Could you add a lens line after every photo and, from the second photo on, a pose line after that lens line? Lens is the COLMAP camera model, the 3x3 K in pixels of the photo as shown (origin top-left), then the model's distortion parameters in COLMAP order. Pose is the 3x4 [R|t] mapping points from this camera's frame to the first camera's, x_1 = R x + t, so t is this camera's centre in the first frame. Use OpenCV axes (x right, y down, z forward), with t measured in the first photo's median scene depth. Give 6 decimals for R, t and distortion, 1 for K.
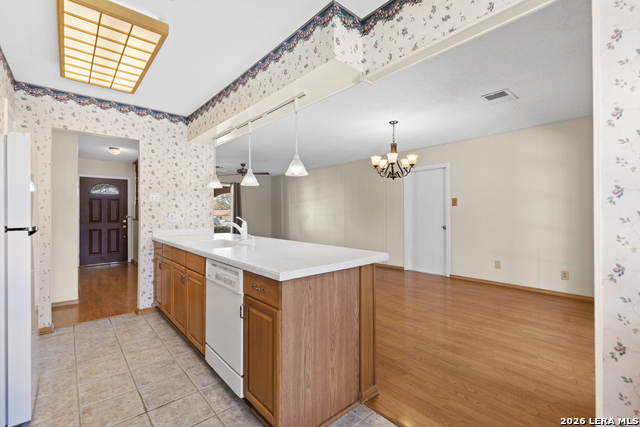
lens RADIAL K [[288.0, 0, 322.3], [0, 288.0, 210.4], [0, 0, 1]] dist [0.007935, -0.000778]
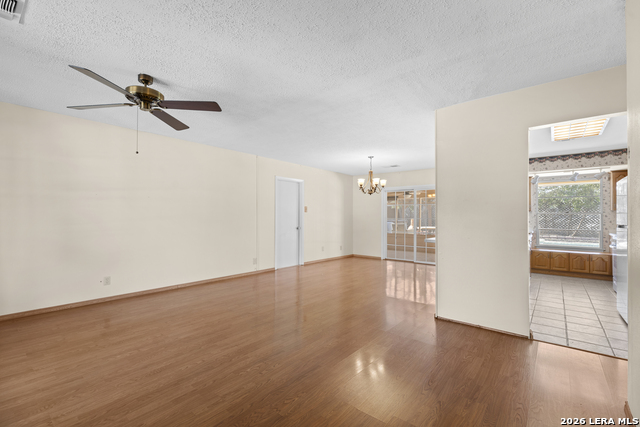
lens RADIAL K [[288.0, 0, 320.1], [0, 288.0, 214.6], [0, 0, 1]] dist [0.007935, -0.000778]
pose [[-0.159128, 0.014705, 0.987148, -1.299381], [-0.016799, 0.999704, -0.017600, 0.026785], [-0.987115, -0.019384, -0.158834, 1.648576]]
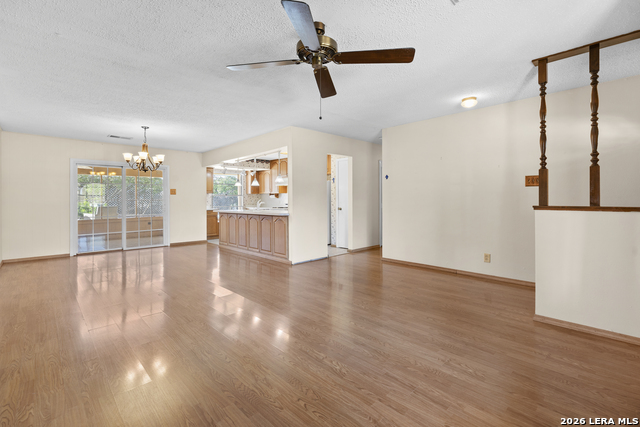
lens RADIAL K [[288.0, 0, 325.6], [0, 288.0, 198.0], [0, 0, 1]] dist [0.007935, -0.000778]
pose [[-0.998389, 0.011767, -0.055510, -0.521334], [0.012733, 0.999773, -0.017076, 0.041156], [0.055296, -0.017755, -0.998312, 2.529873]]
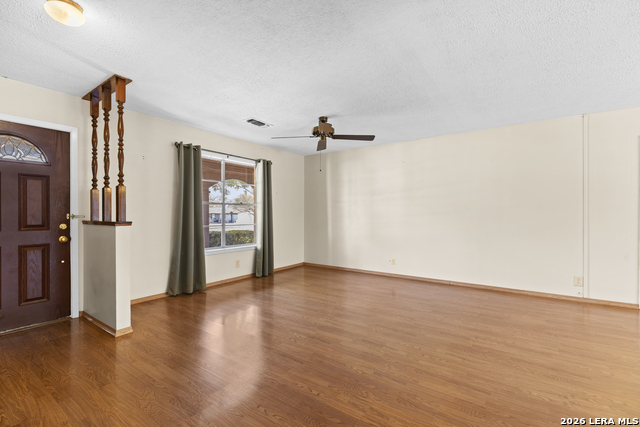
lens RADIAL K [[288.0, 0, 317.0], [0, 288.0, 213.9], [0, 0, 1]] dist [0.007935, -0.000778]
pose [[0.975851, 0.005966, 0.218354, -0.784418], [-0.007859, 0.999939, 0.007800, 0.022885], [-0.218294, -0.009328, 0.975839, 0.947153]]
